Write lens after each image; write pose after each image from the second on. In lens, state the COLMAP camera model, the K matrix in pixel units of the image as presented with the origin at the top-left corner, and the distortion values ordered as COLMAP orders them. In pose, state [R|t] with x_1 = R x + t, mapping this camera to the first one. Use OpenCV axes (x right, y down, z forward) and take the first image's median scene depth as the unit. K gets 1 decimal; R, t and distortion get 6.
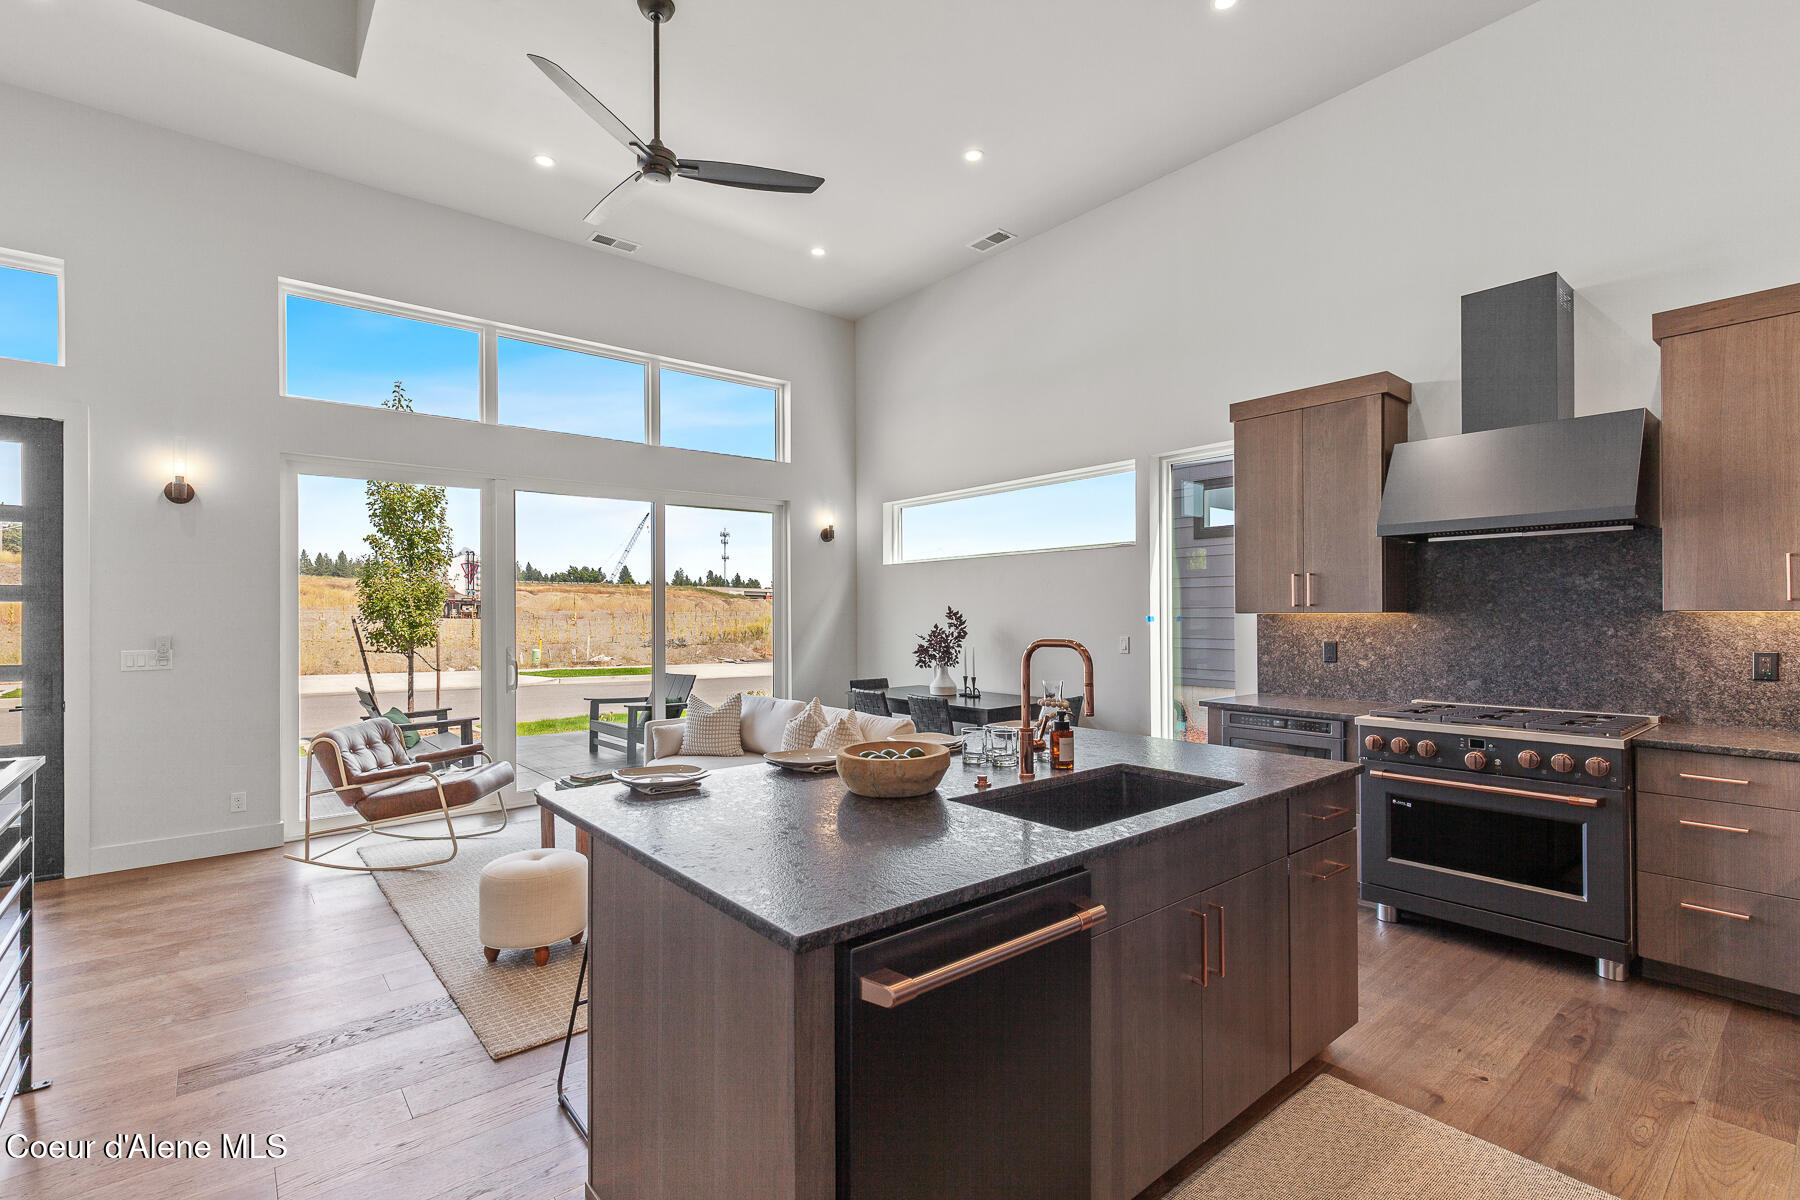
lens RADIAL K [[815.0, 0, 911.4], [0, 815.0, 611.1], [0, 0, 1]] dist [0.006817, -0.001315]
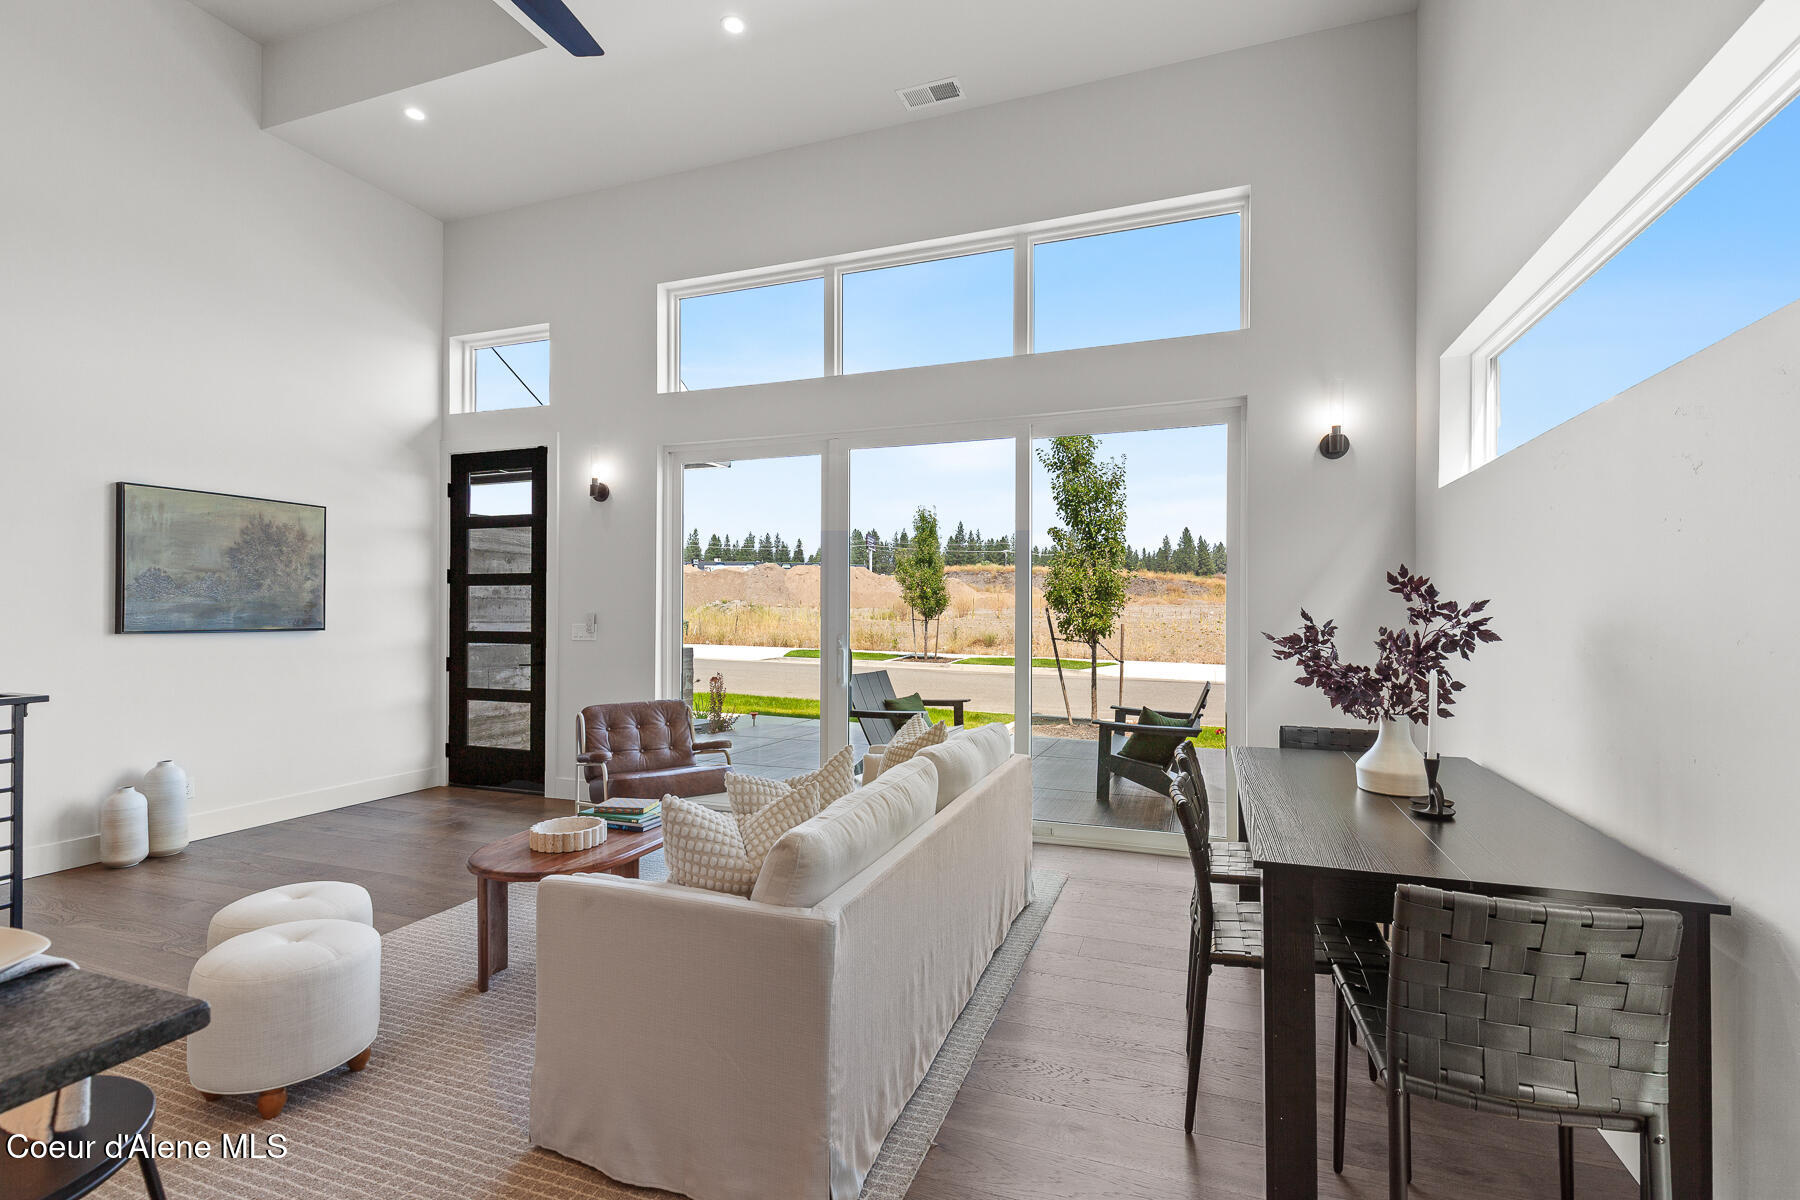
lens RADIAL K [[815.0, 0, 905.8], [0, 815.0, 602.3], [0, 0, 1]] dist [0.006817, -0.001315]
pose [[0.498623, -0.003058, -0.866813, 0.272249], [-0.002768, 0.999983, -0.005120, 0.015094], [0.866814, 0.004953, 0.498607, 0.613232]]
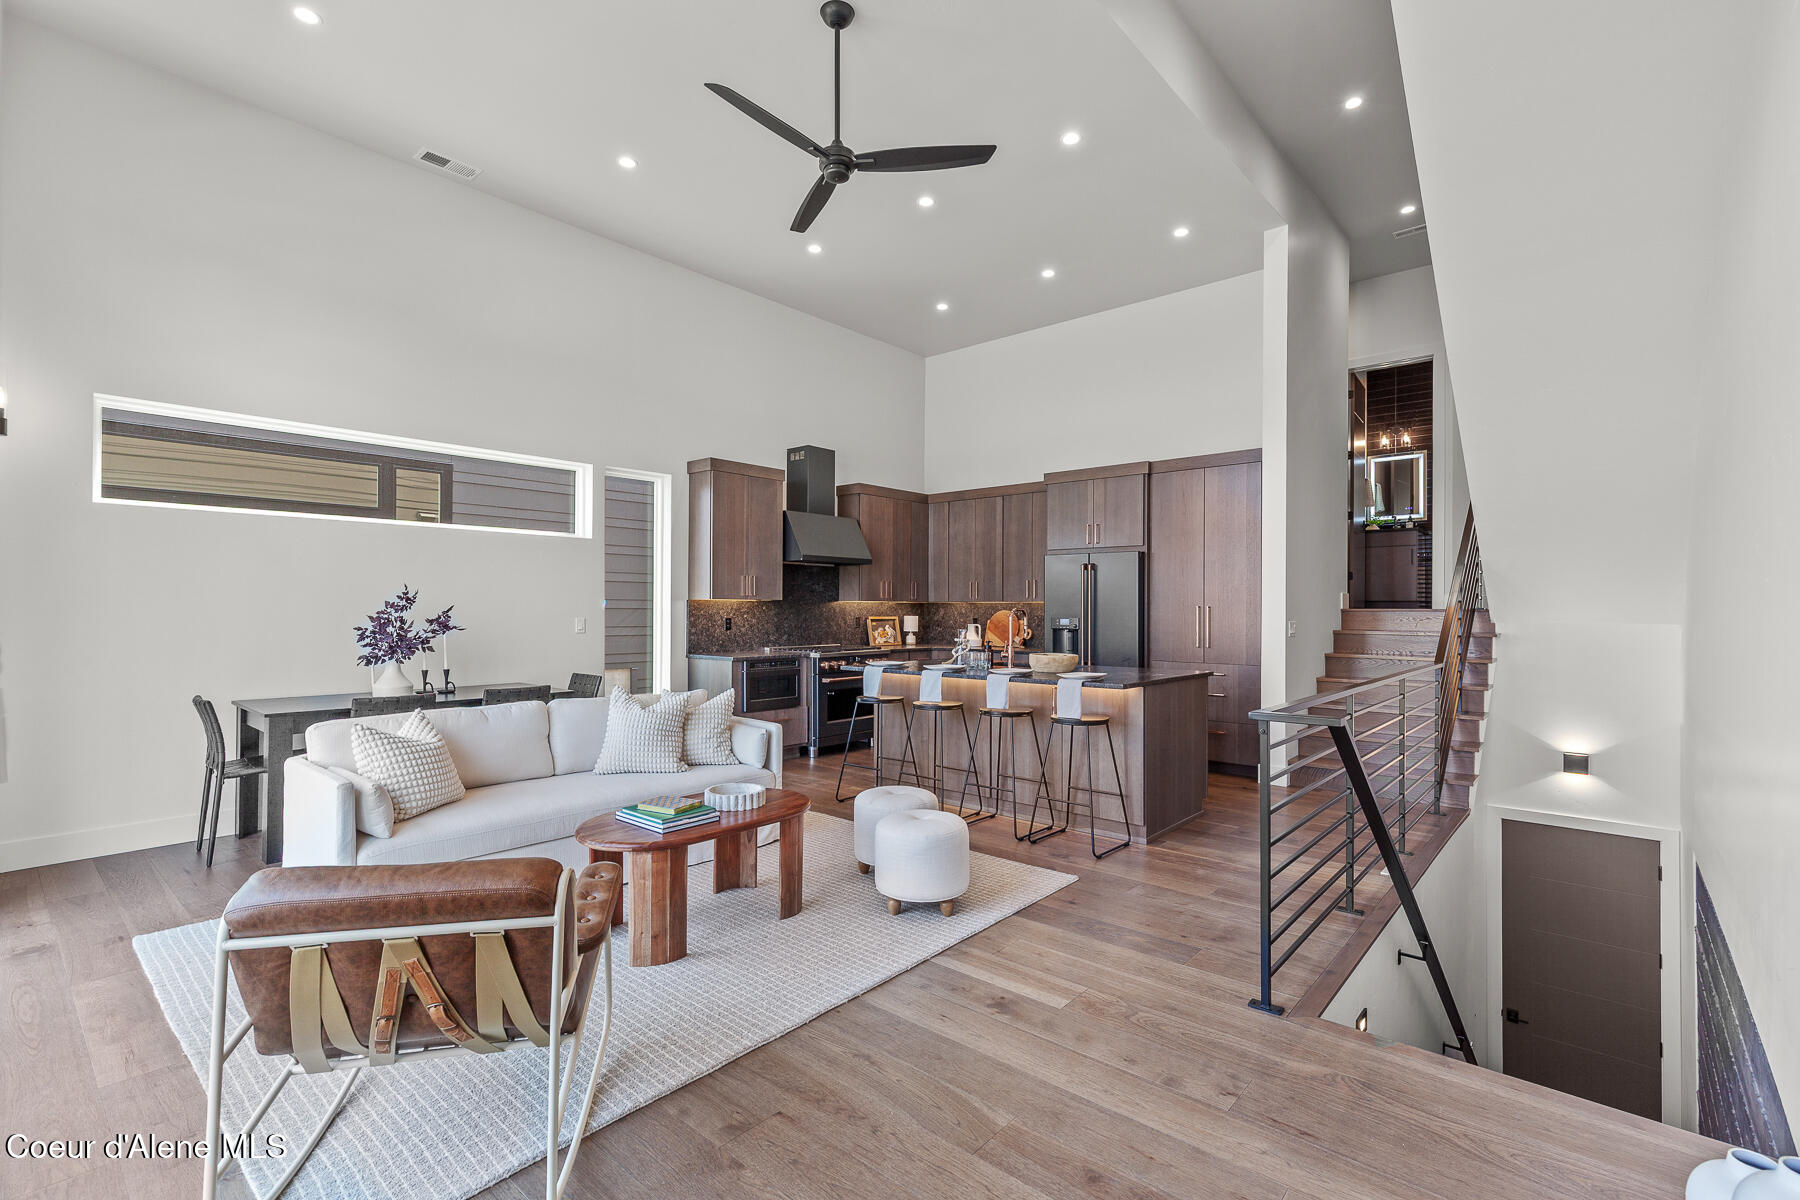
lens RADIAL K [[815.0, 0, 900.0], [0, 815.0, 601.1], [0, 0, 1]] dist [0.006817, -0.001315]
pose [[-0.155116, 0.012451, 0.987818, -0.840906], [-0.007570, 0.999876, -0.013792, 0.017931], [-0.987867, -0.009618, -0.155002, 0.666876]]
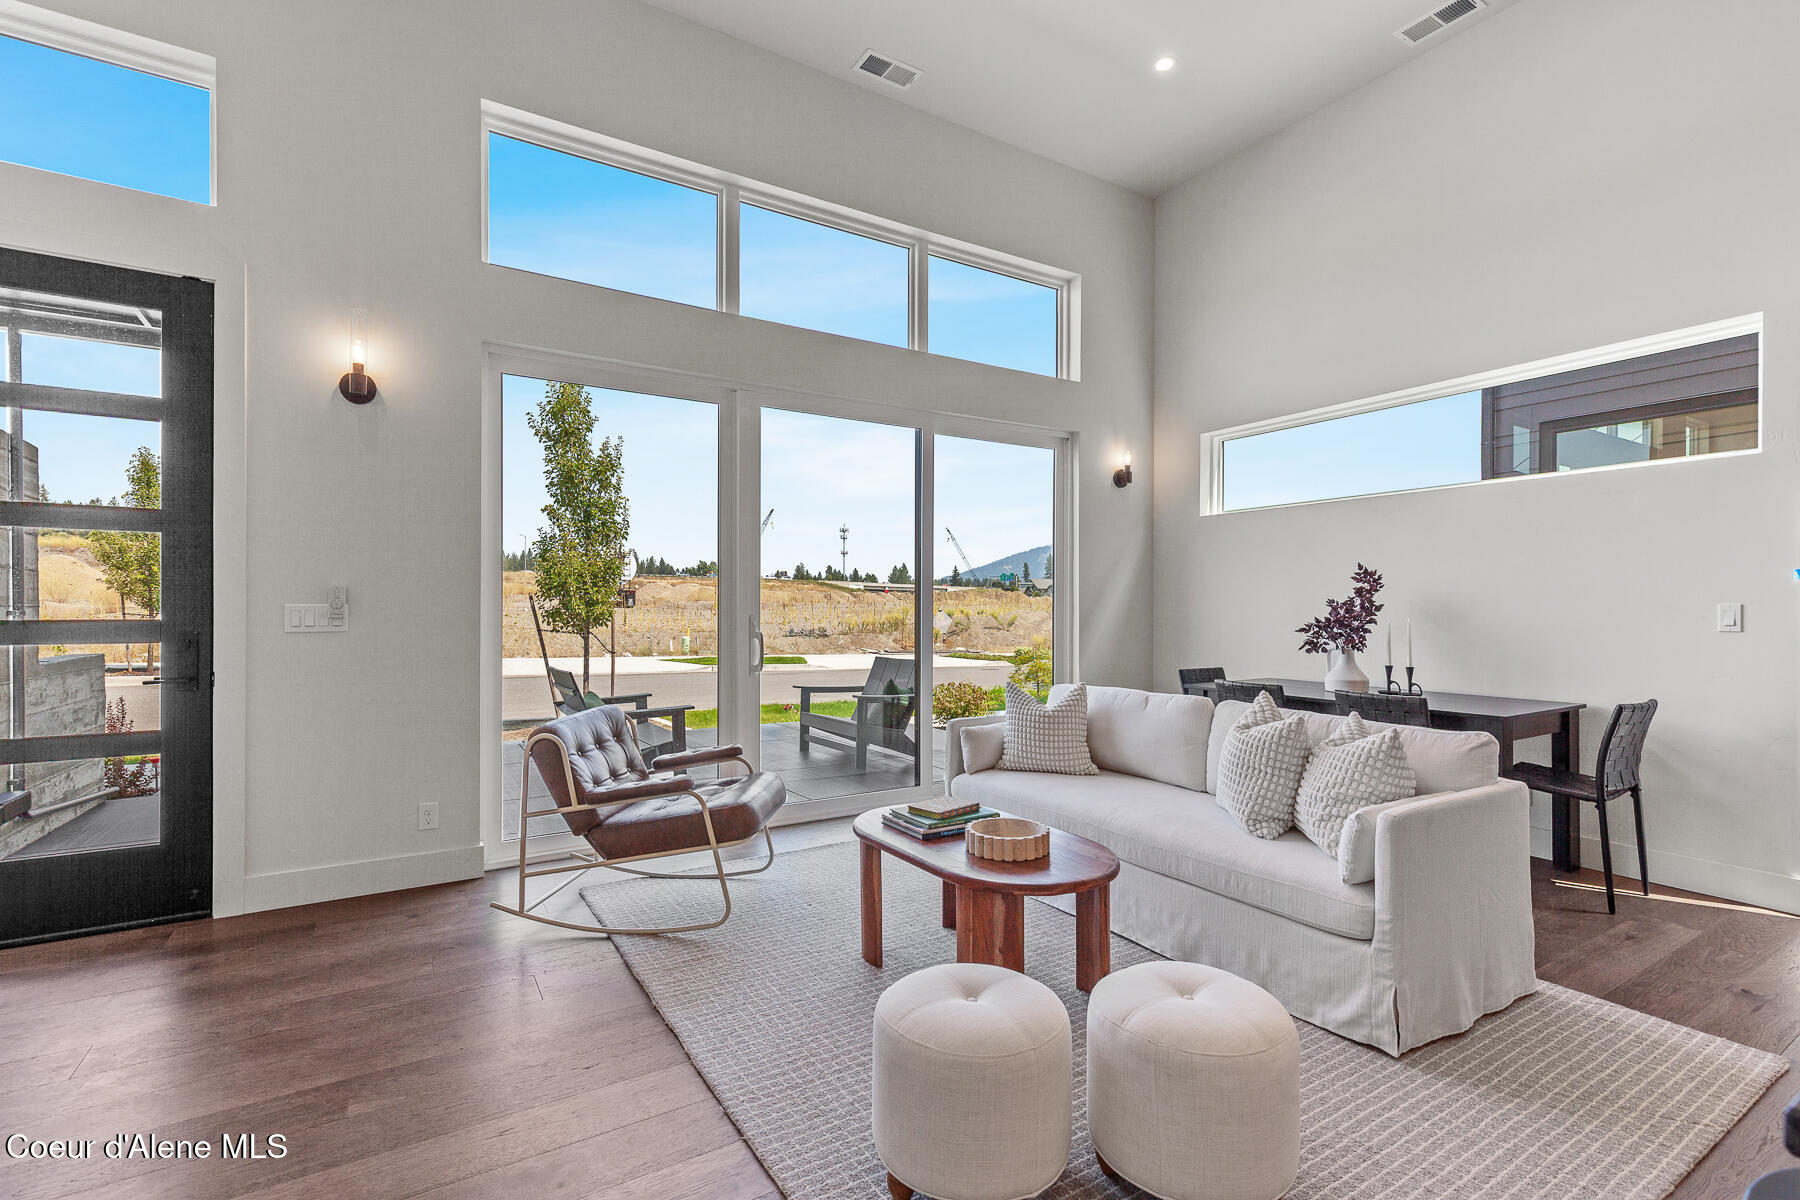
lens RADIAL K [[815.0, 0, 911.6], [0, 815.0, 609.5], [0, 0, 1]] dist [0.006817, -0.001315]
pose [[0.990001, 0.008752, -0.140789, -0.235300], [-0.008166, 0.999955, 0.004739, 0.033610], [0.140824, -0.003542, 0.990028, 0.271177]]
